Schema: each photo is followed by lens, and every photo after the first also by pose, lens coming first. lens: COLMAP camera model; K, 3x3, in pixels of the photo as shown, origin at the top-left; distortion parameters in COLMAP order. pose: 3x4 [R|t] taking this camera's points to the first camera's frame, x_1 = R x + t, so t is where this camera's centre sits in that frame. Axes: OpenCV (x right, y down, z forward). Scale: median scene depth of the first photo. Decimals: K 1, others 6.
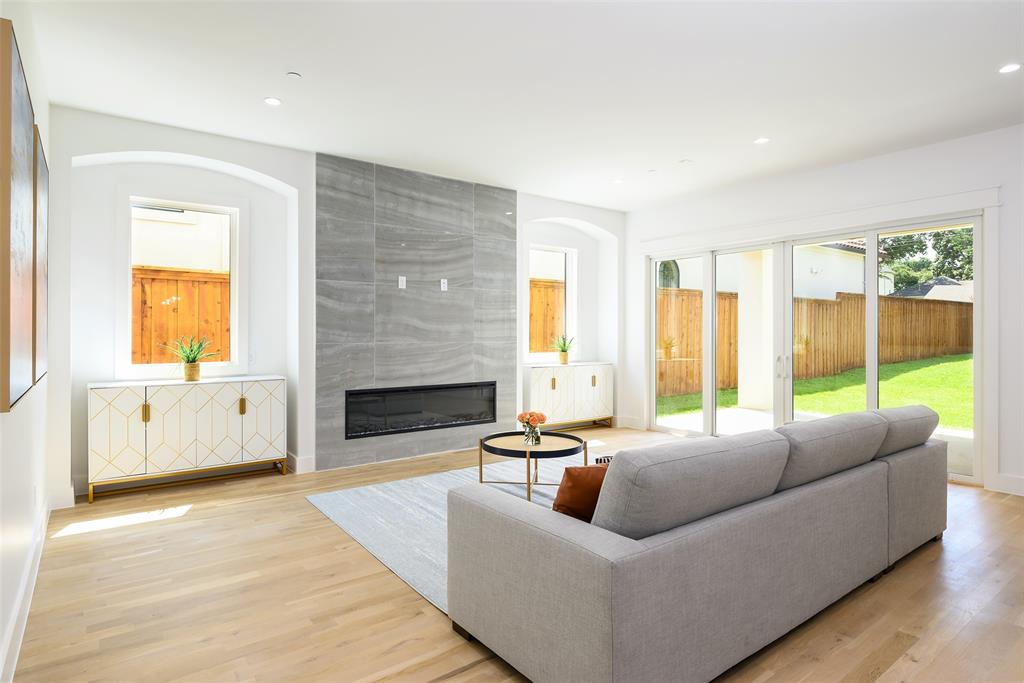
lens RADIAL K [[564.0, 0, 512.0], [0, 564.0, 341.5], [0, 0, 1]] dist [-0.002985, -0.000232]
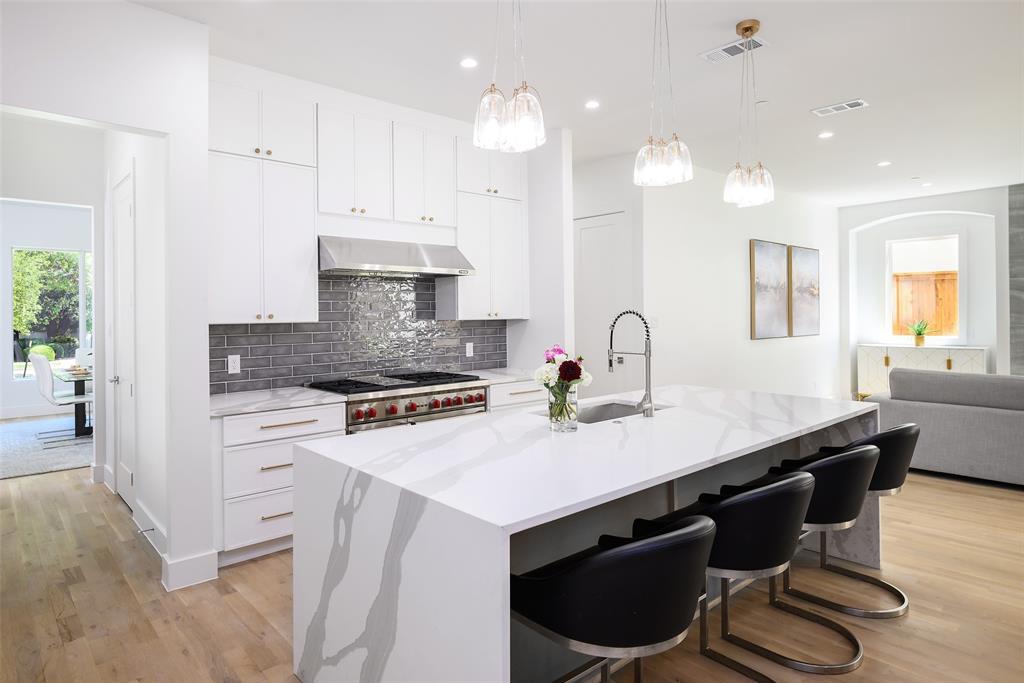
lens RADIAL K [[588.1, 0, 479.6], [0, 588.1, 313.4], [0, 0, 1]] dist [-0.001437, -0.000598]
pose [[0.060657, -0.002123, -0.998156, 0.930490], [-0.005601, 0.999981, -0.002467, -0.013171], [0.998143, 0.005741, 0.060644, -0.345109]]
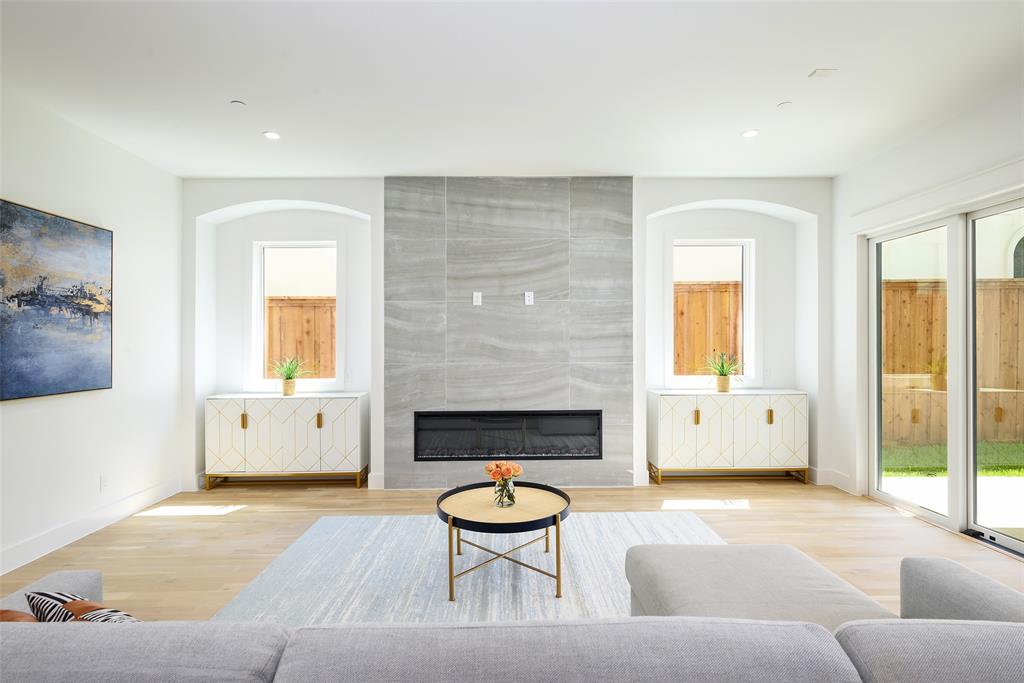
lens RADIAL K [[519.6, 0, 512.4], [0, 519.6, 346.5], [0, 0, 1]] dist [0.002392, 0.000488]
pose [[0.806478, -0.001588, -0.591262, 0.368562], [-0.003183, 0.999970, -0.007028, -0.020511], [0.591256, 0.007550, 0.806449, 0.353230]]
